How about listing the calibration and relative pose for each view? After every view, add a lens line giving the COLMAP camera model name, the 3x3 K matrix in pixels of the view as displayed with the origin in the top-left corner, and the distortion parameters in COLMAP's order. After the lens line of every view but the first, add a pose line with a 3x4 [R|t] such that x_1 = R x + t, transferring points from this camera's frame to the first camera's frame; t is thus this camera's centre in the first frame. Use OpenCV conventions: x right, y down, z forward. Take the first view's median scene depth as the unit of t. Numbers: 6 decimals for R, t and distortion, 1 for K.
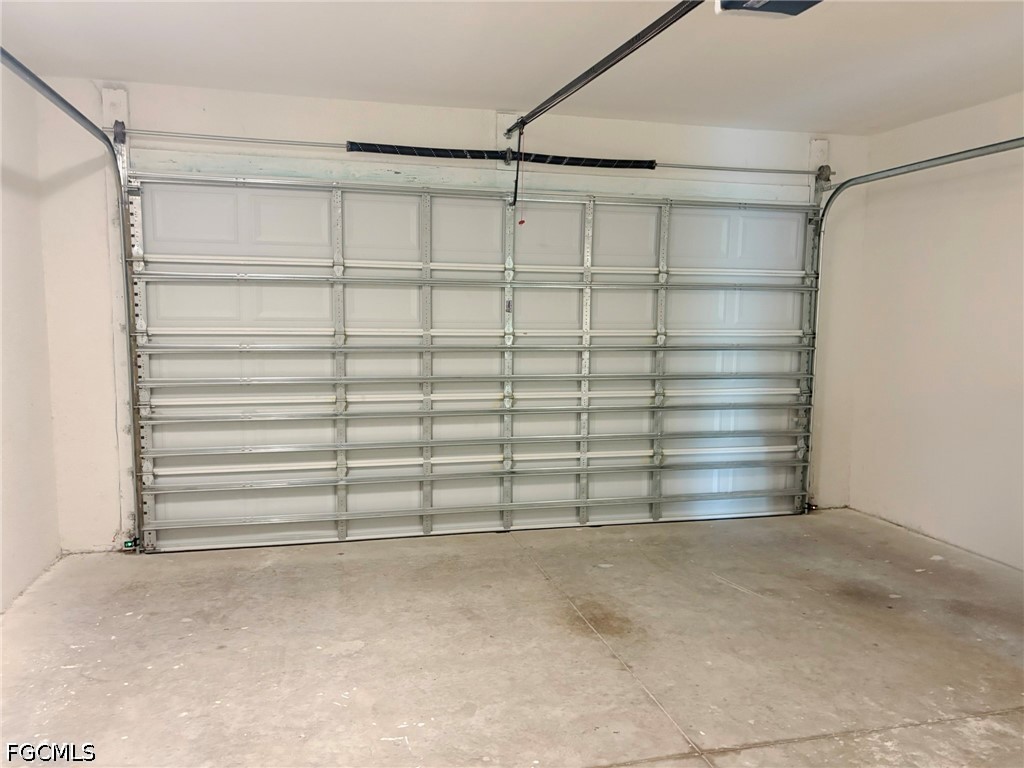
lens RADIAL K [[779.7, 0, 514.4], [0, 779.7, 385.7], [0, 0, 1]] dist [0.032003, -0.033547]
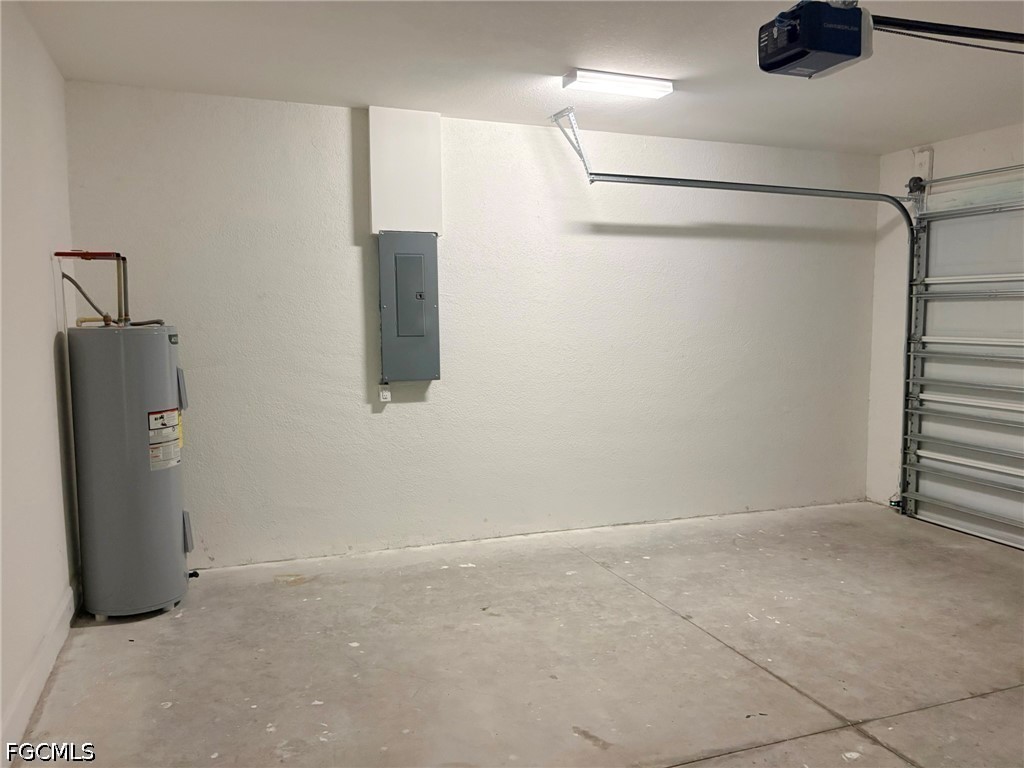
lens RADIAL K [[779.7, 0, 515.7], [0, 779.7, 382.9], [0, 0, 1]] dist [0.032003, -0.033547]
pose [[0.123133, 0.075825, -0.989489, 0.839834], [-0.102426, 0.992723, 0.063327, -0.016050], [0.987090, 0.093552, 0.130004, 0.243539]]
